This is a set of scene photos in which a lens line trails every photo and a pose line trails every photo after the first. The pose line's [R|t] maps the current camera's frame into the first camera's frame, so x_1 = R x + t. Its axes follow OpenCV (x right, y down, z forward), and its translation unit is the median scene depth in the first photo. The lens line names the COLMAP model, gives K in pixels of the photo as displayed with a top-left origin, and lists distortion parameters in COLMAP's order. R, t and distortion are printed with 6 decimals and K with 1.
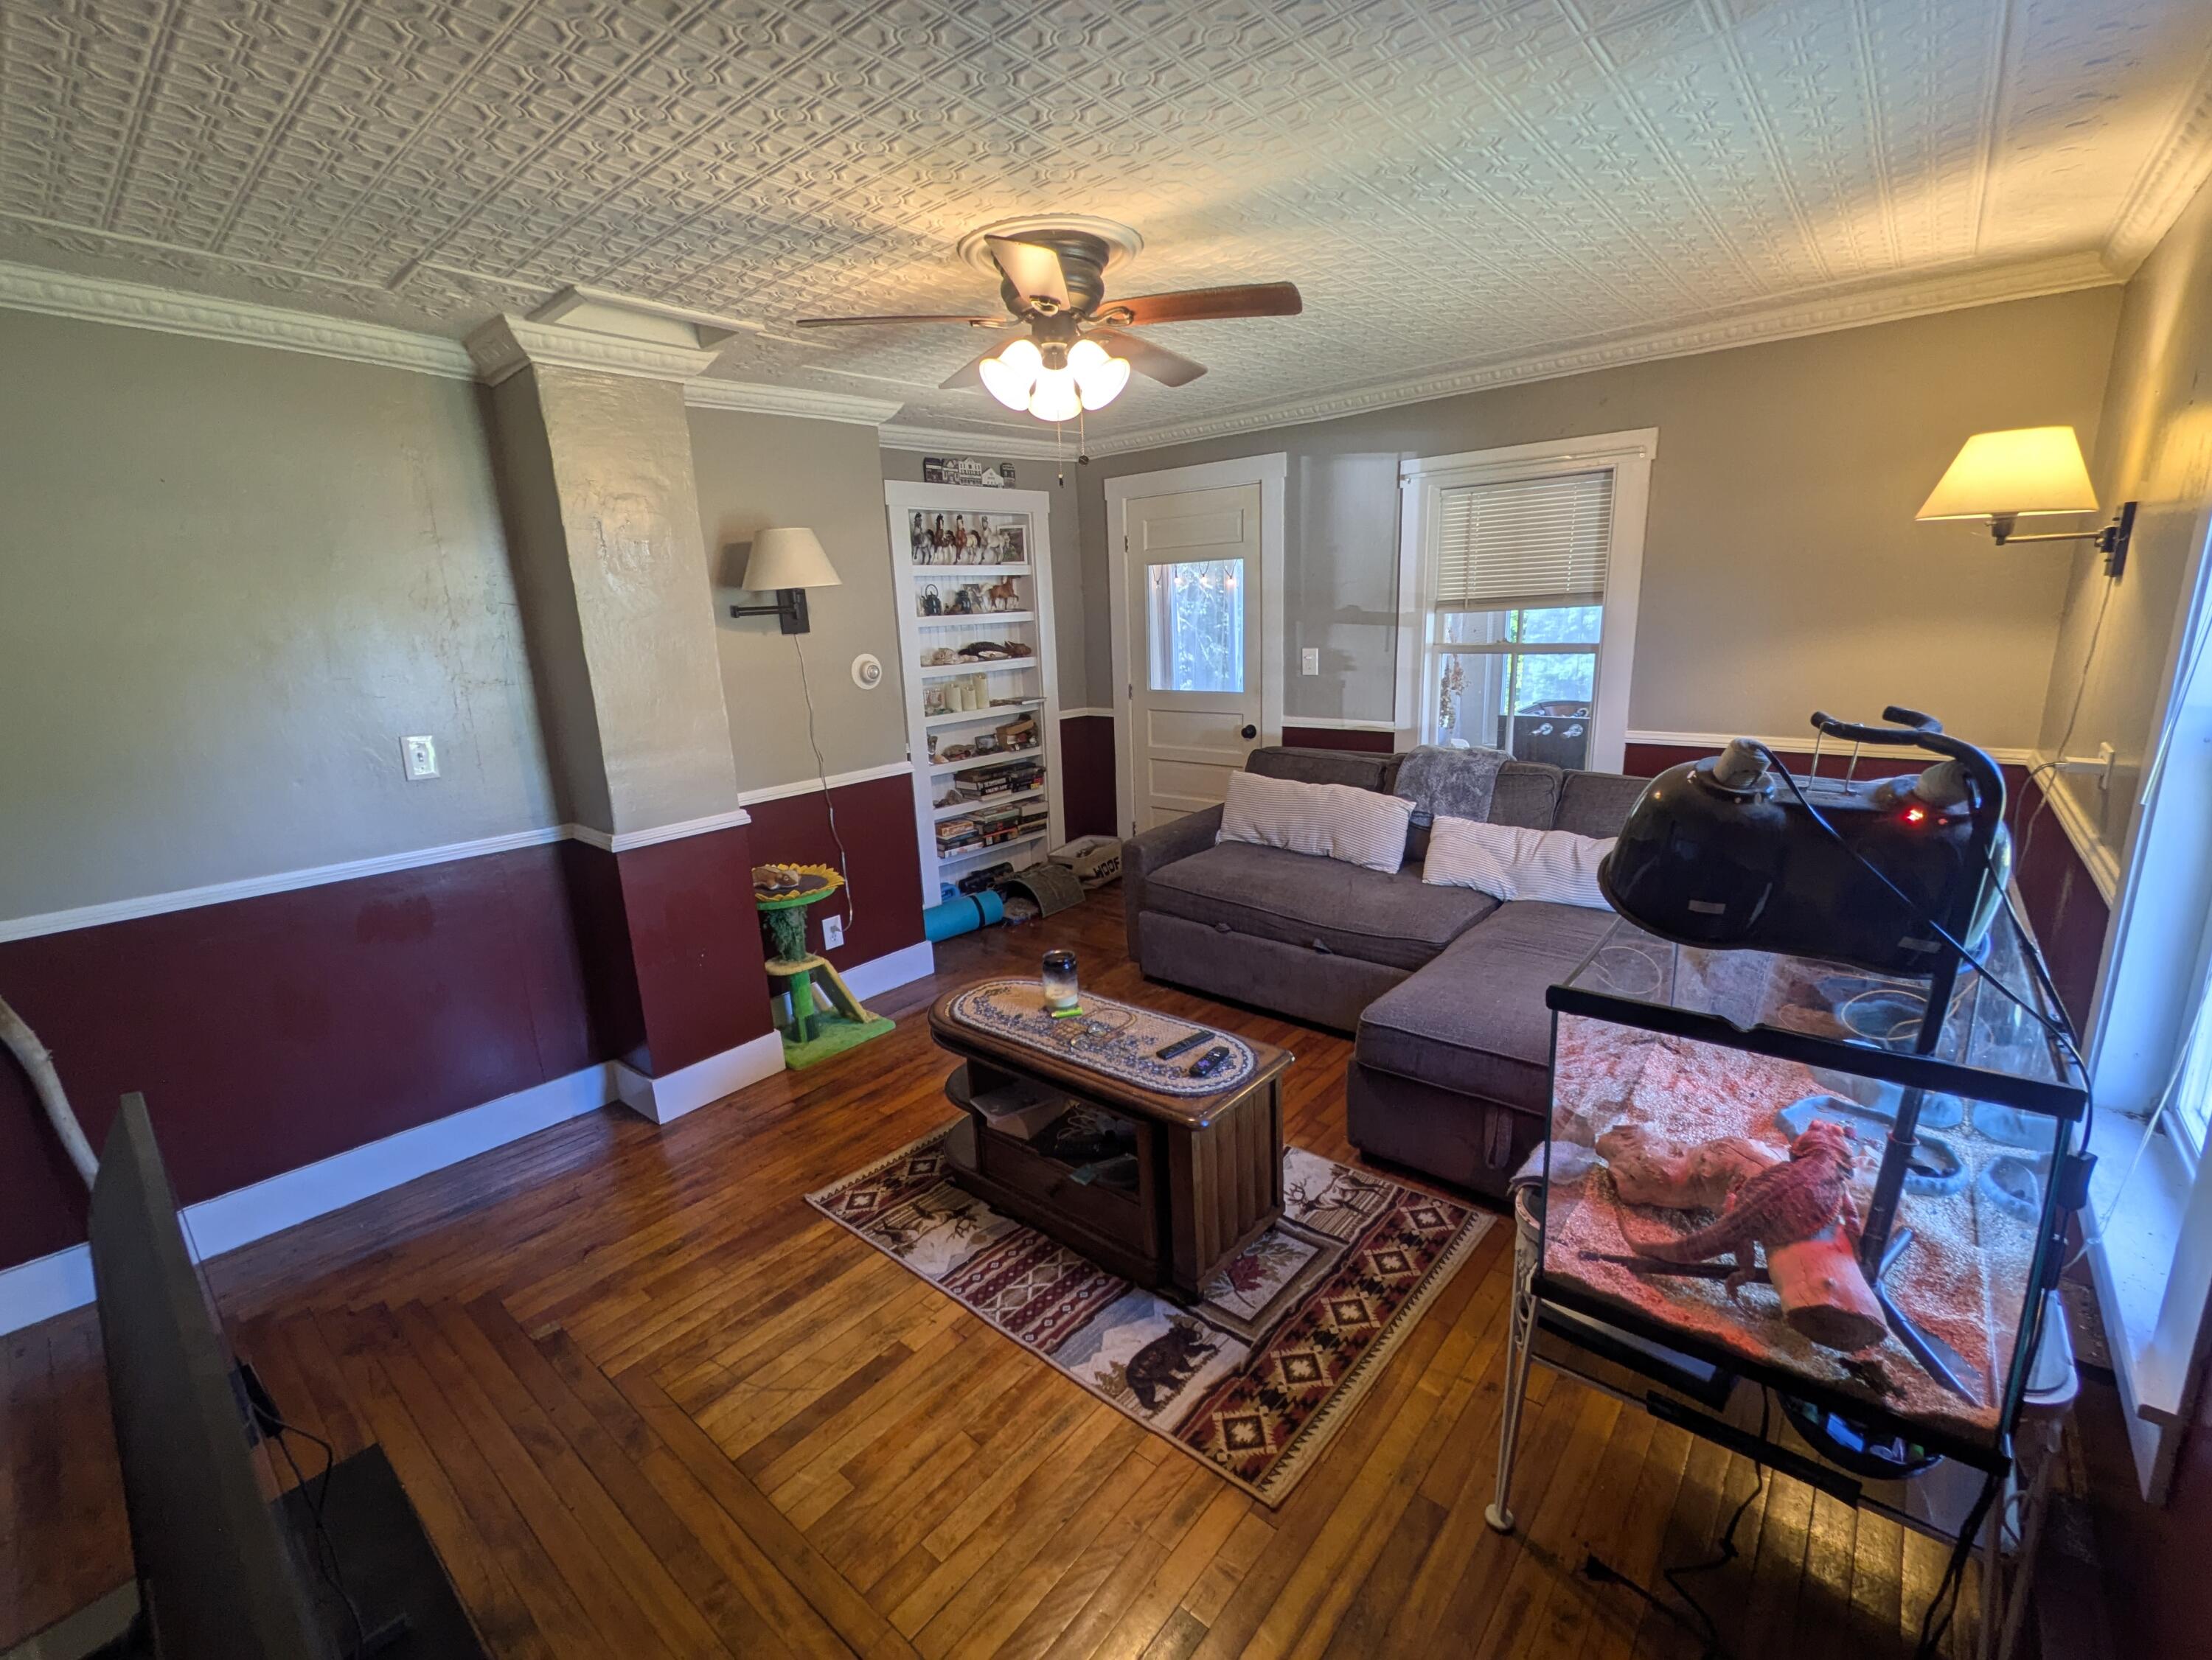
lens RADIAL K [[923.8, 0, 1106.0], [0, 923.8, 830.0], [0, 0, 1]] dist [-0.000202, -0.000089]
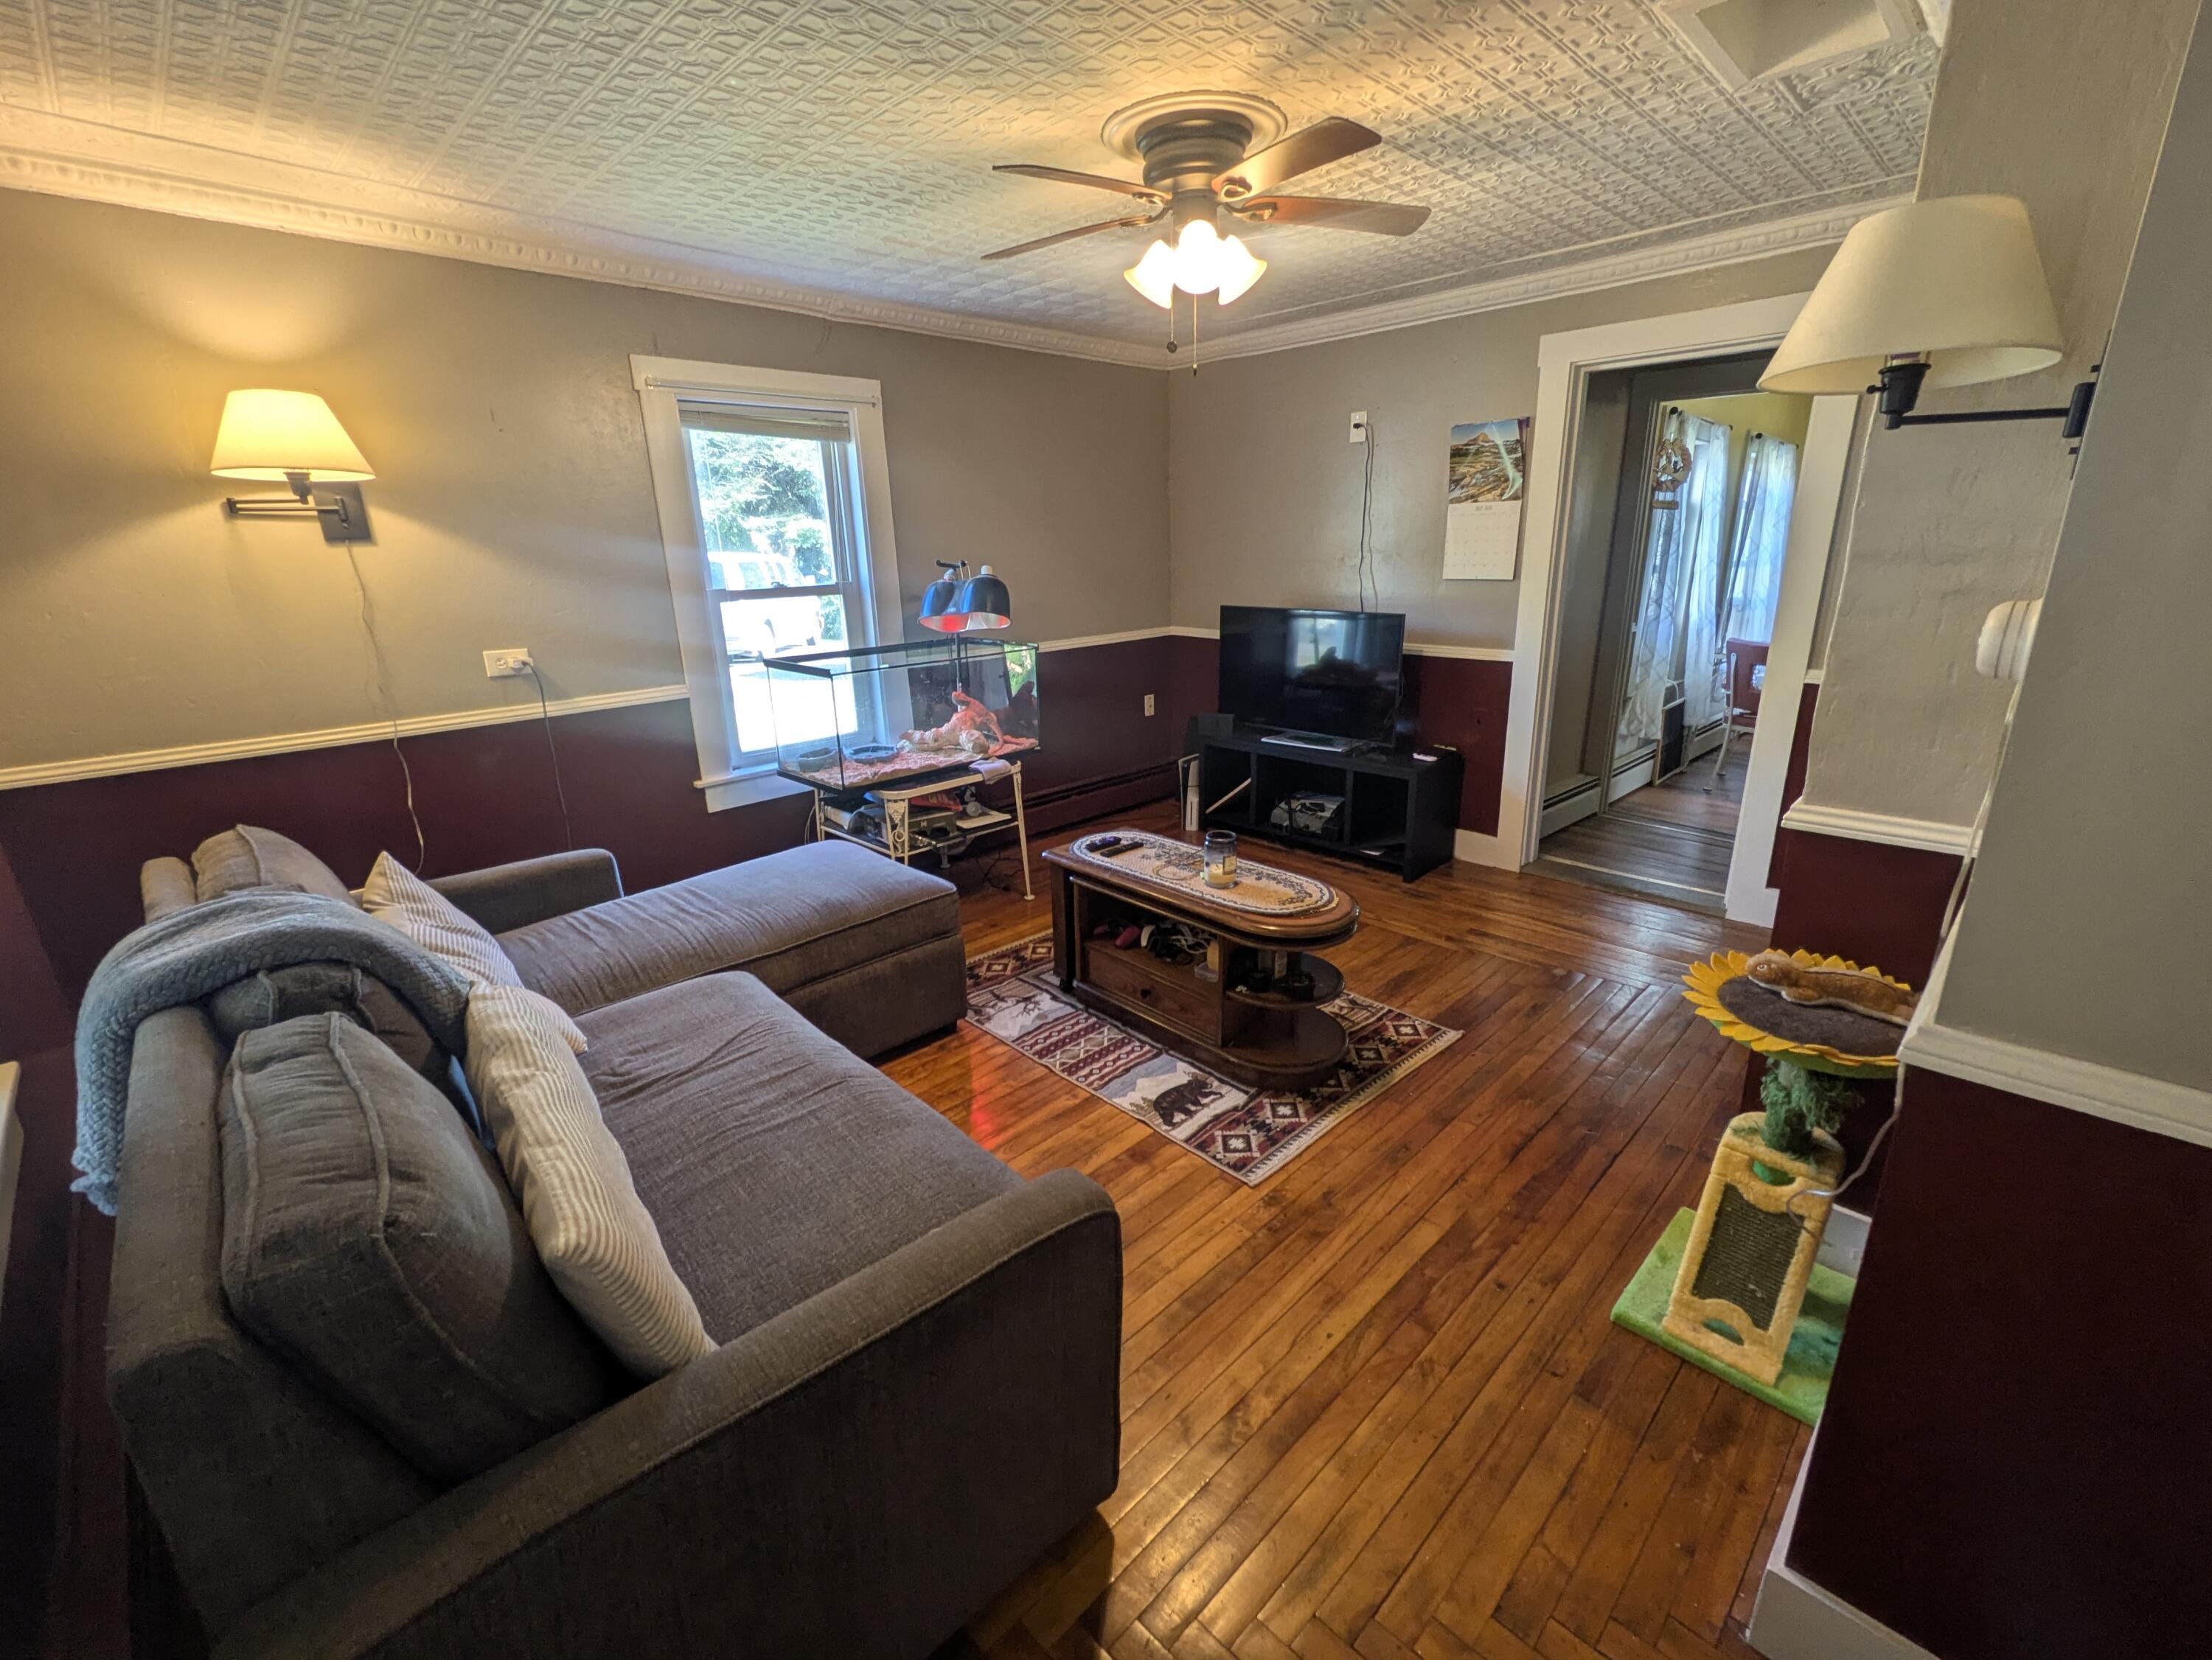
lens RADIAL K [[923.8, 0, 1106.0], [0, 923.8, 830.0], [0, 0, 1]] dist [-0.000202, -0.000089]
pose [[-0.992820, 0.038377, 0.113297, -0.040760], [0.090430, 0.860791, 0.500860, -0.411526], [-0.078304, 0.507509, -0.858081, 1.915233]]
